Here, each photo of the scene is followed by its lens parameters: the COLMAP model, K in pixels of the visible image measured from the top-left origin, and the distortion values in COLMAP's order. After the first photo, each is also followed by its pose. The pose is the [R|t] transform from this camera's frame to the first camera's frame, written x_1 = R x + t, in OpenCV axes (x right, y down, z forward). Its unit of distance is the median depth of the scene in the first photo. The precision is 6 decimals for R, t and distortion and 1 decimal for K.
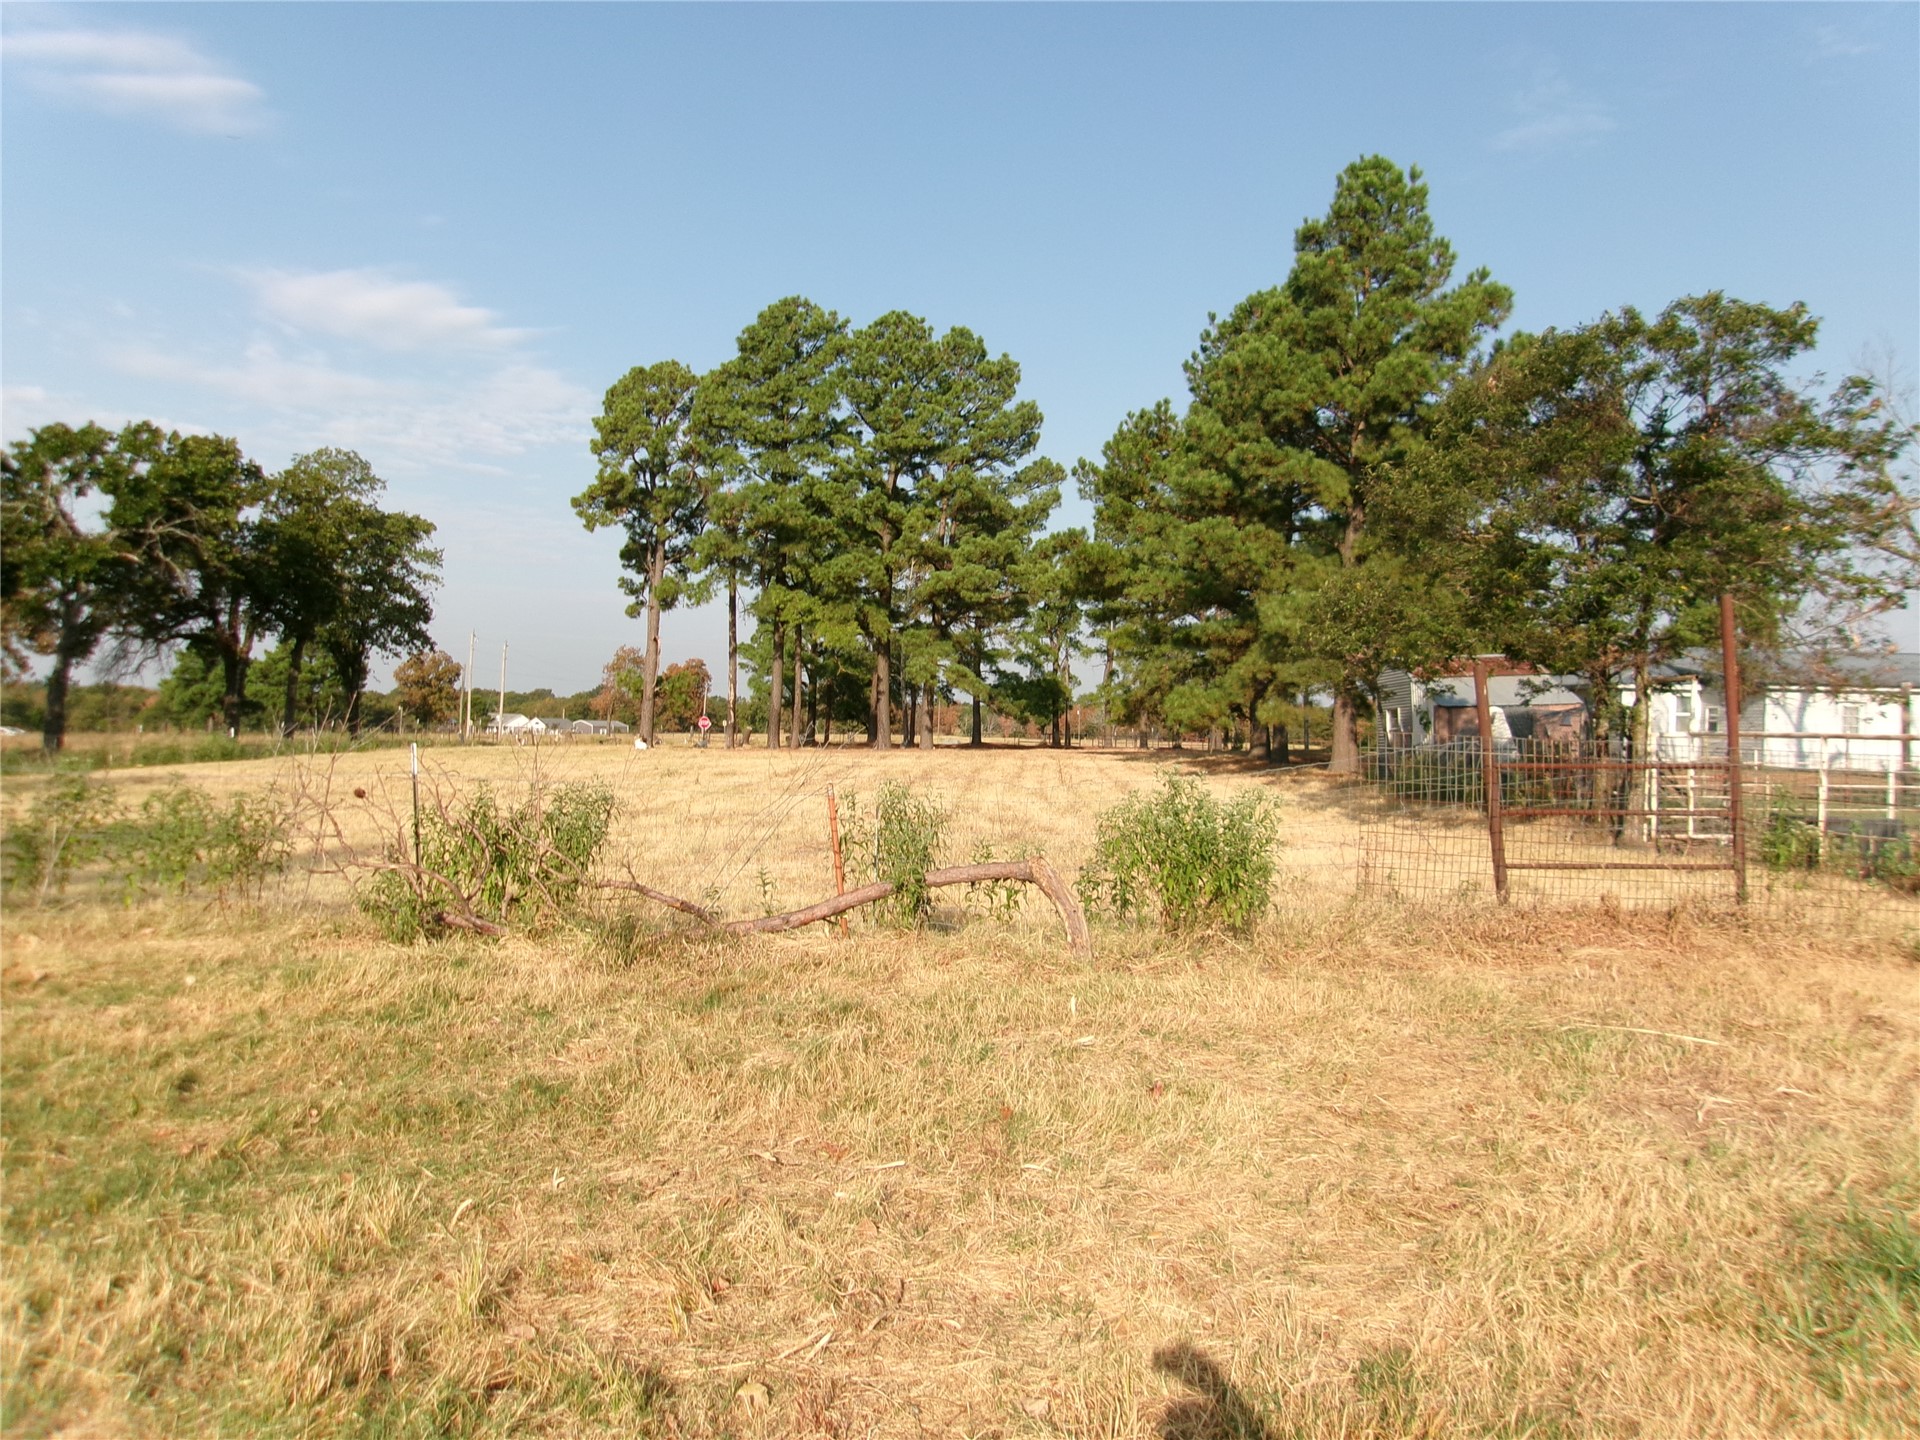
lens RADIAL K [[1539.6, 0, 956.4], [0, 1539.6, 716.1], [0, 0, 1]] dist [-0.012397, 0.077671]
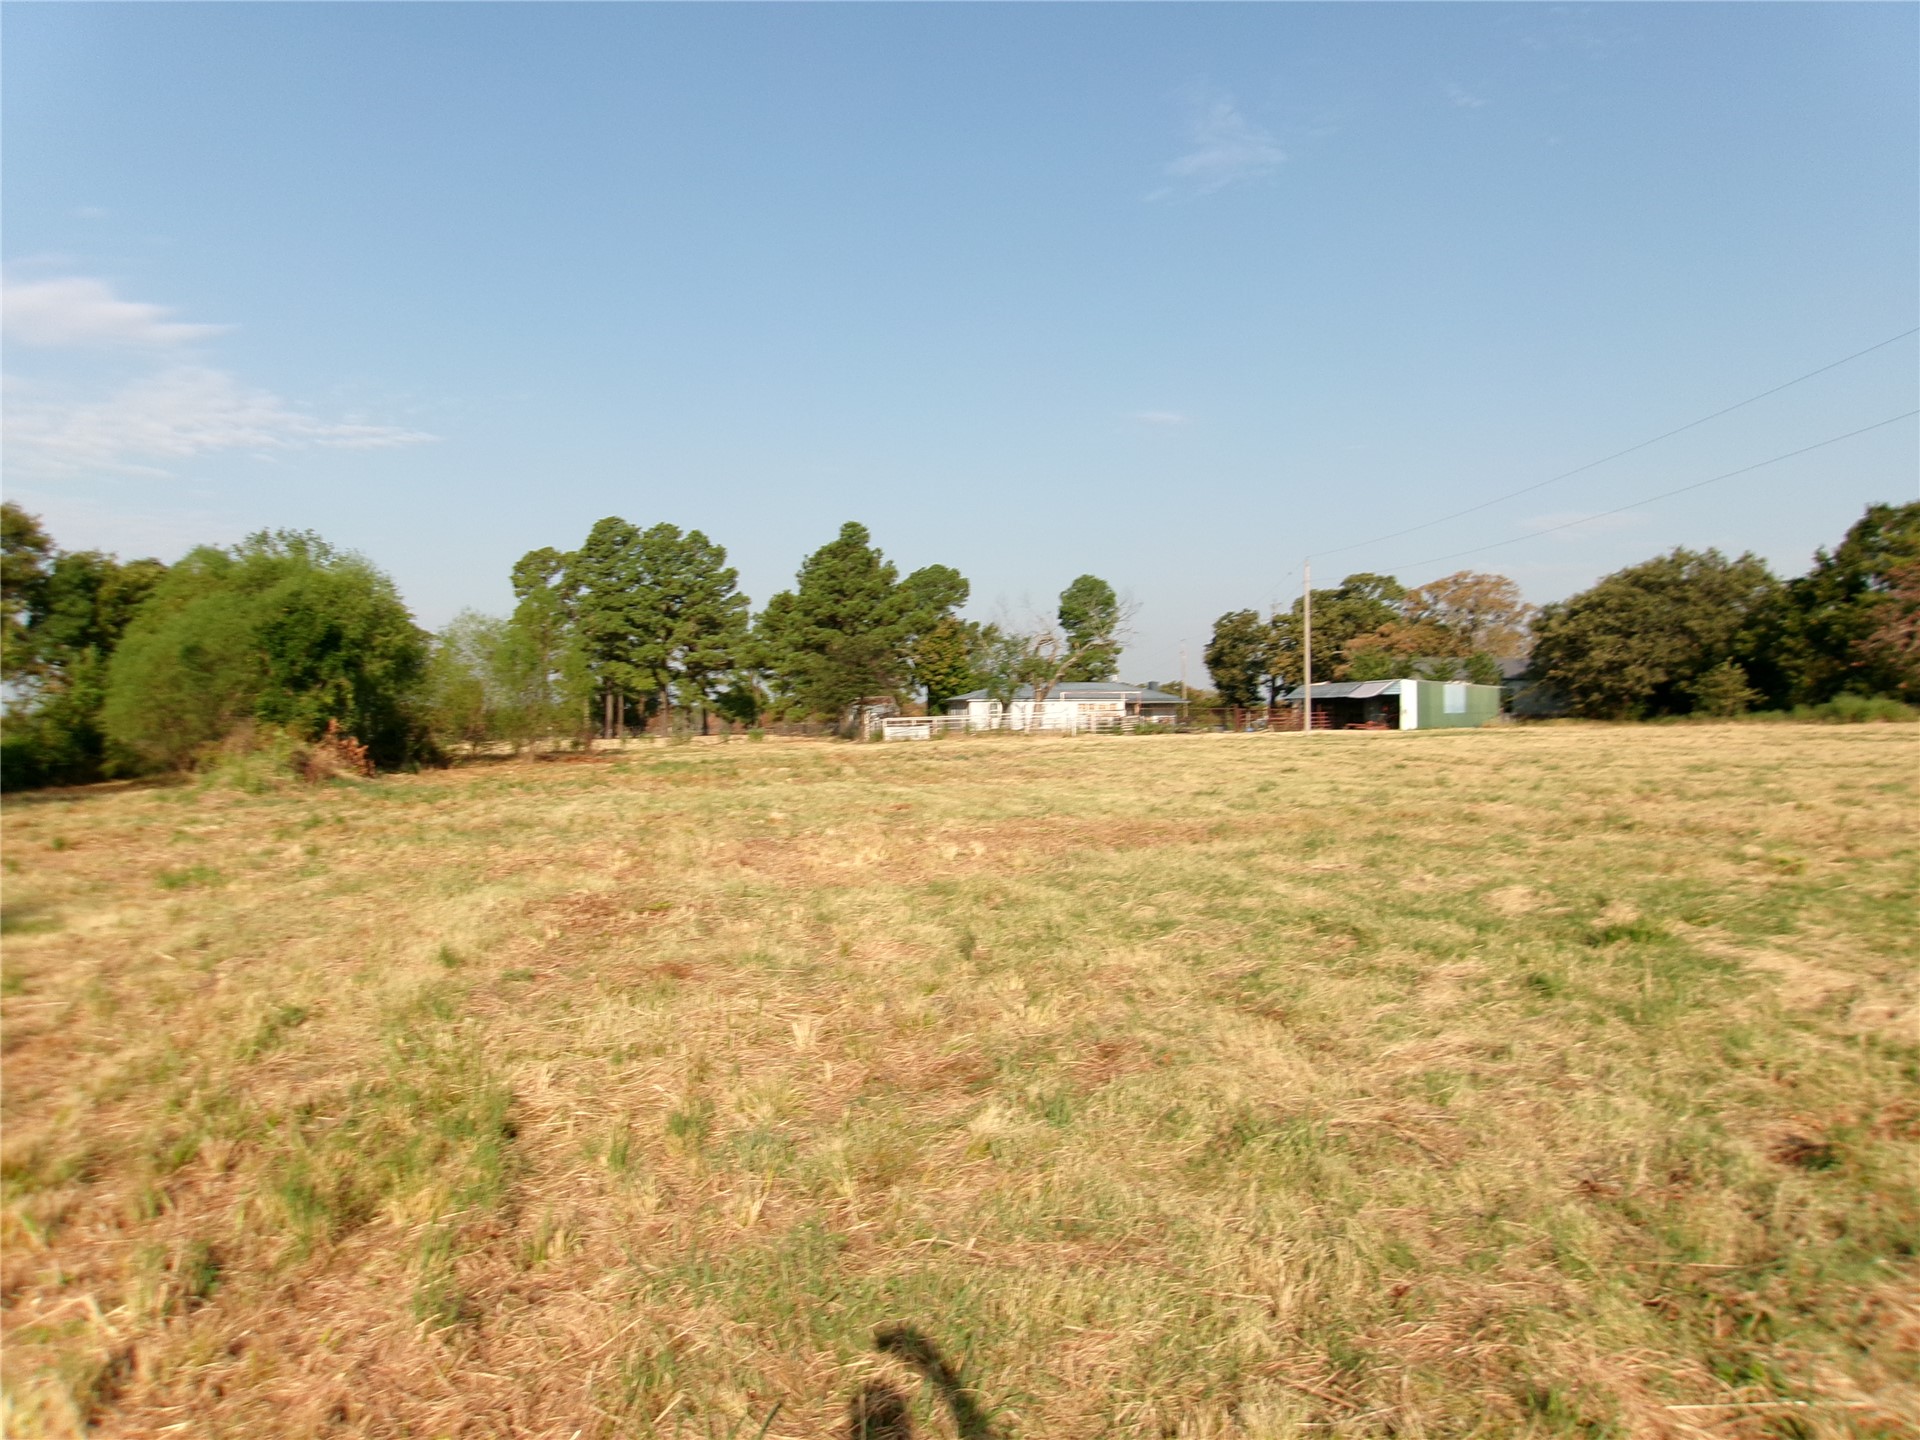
lens RADIAL K [[1539.6, 0, 958.6], [0, 1539.6, 724.5], [0, 0, 1]] dist [-0.012397, 0.077671]
pose [[0.981076, -0.030874, 0.191146, -0.054478], [0.029152, 0.999505, 0.011814, -0.008835], [-0.191416, -0.006018, 0.981491, -1.077459]]
